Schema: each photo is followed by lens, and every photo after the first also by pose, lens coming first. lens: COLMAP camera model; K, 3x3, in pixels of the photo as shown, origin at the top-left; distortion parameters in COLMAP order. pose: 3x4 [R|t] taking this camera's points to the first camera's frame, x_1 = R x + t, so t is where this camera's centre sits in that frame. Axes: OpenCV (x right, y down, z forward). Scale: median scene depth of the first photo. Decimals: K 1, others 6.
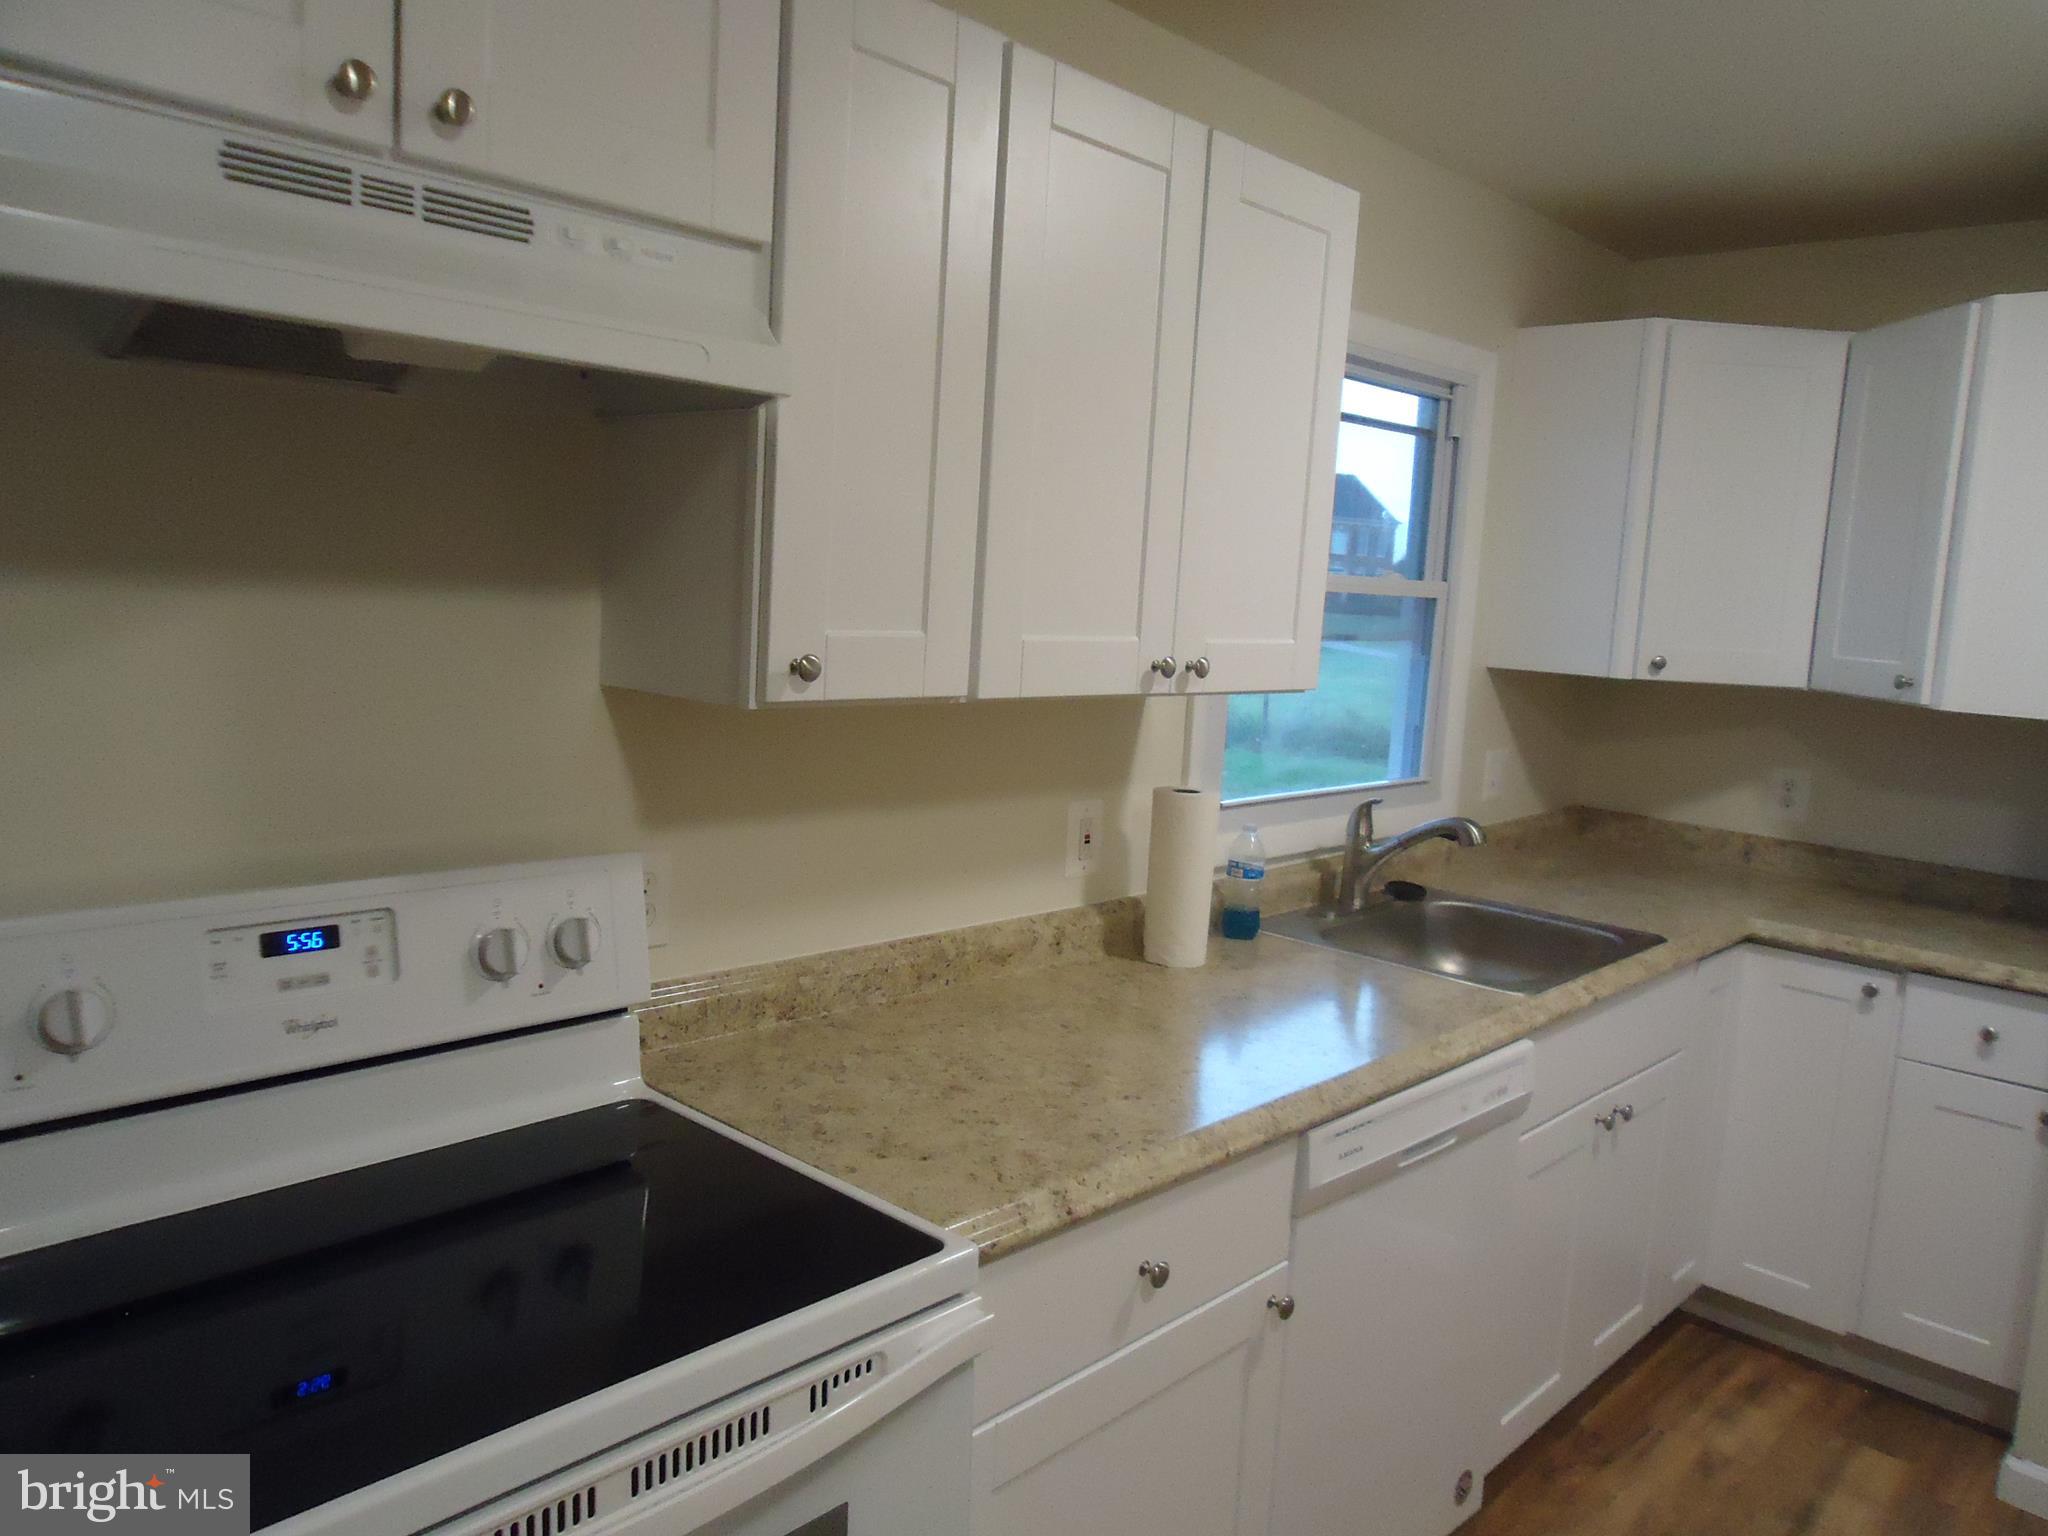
lens RADIAL K [[1447.1, 0, 1024.0], [0, 1447.1, 768.0], [0, 0, 1]] dist [-0.024533, 0.002922]
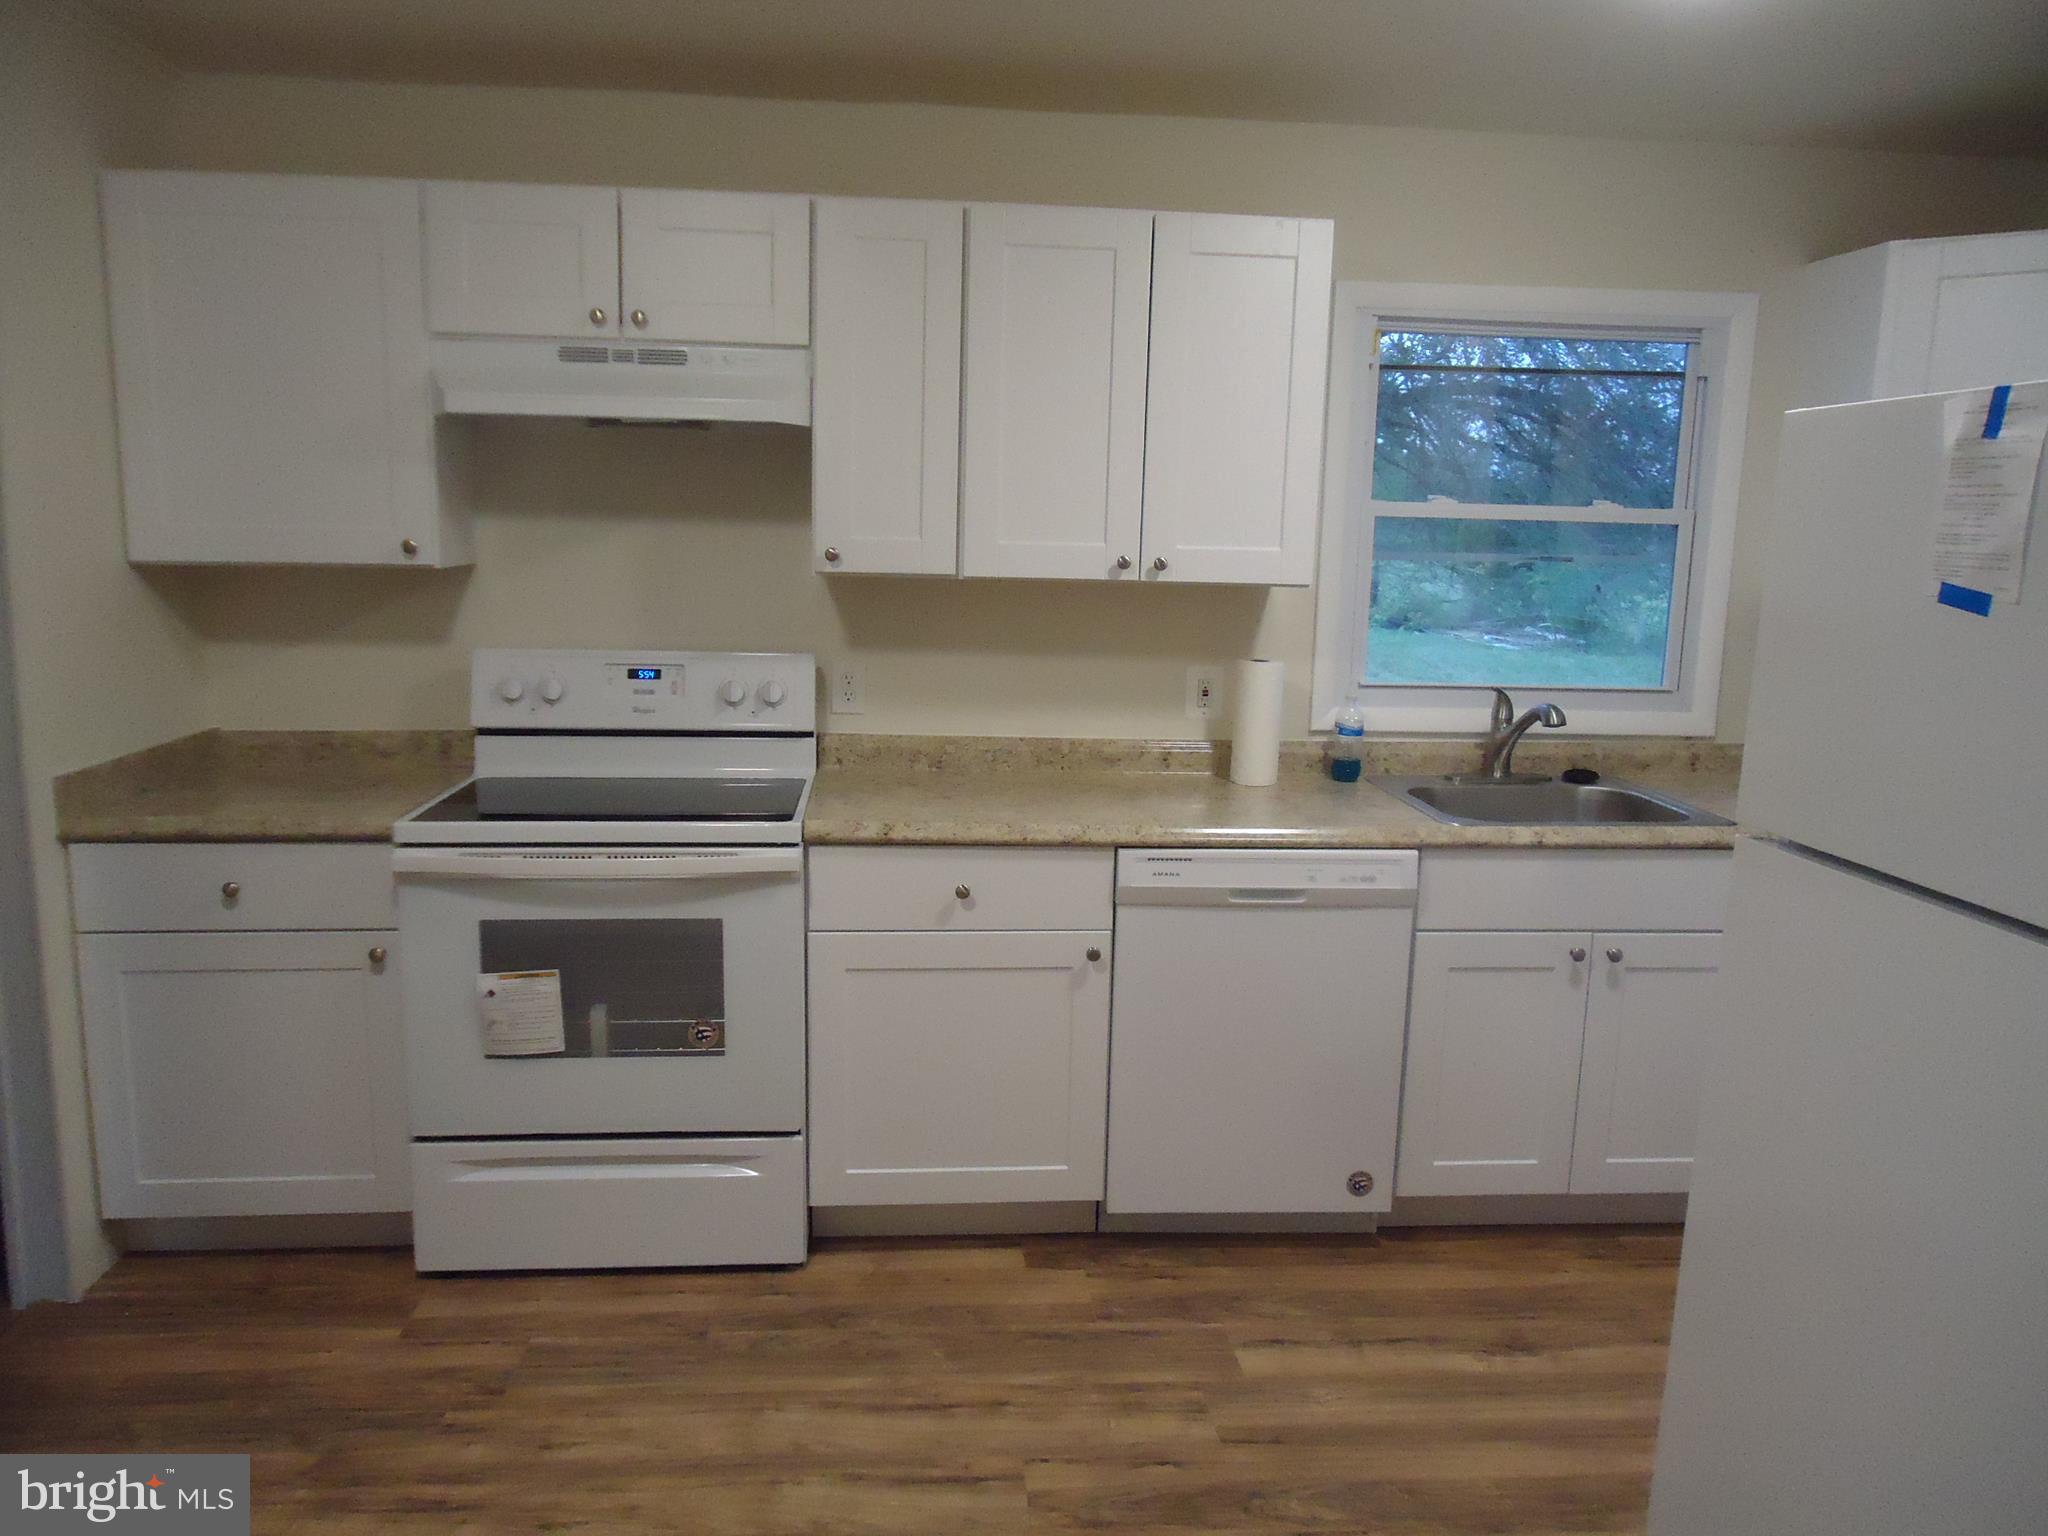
lens RADIAL K [[1447.1, 0, 1024.0], [0, 1447.1, 768.0], [0, 0, 1]] dist [-0.024533, 0.002922]
pose [[0.763025, 0.080694, -0.641312, 1.356909], [-0.069113, 0.996674, 0.043179, 0.119920], [0.642664, 0.011377, 0.766064, -0.352632]]
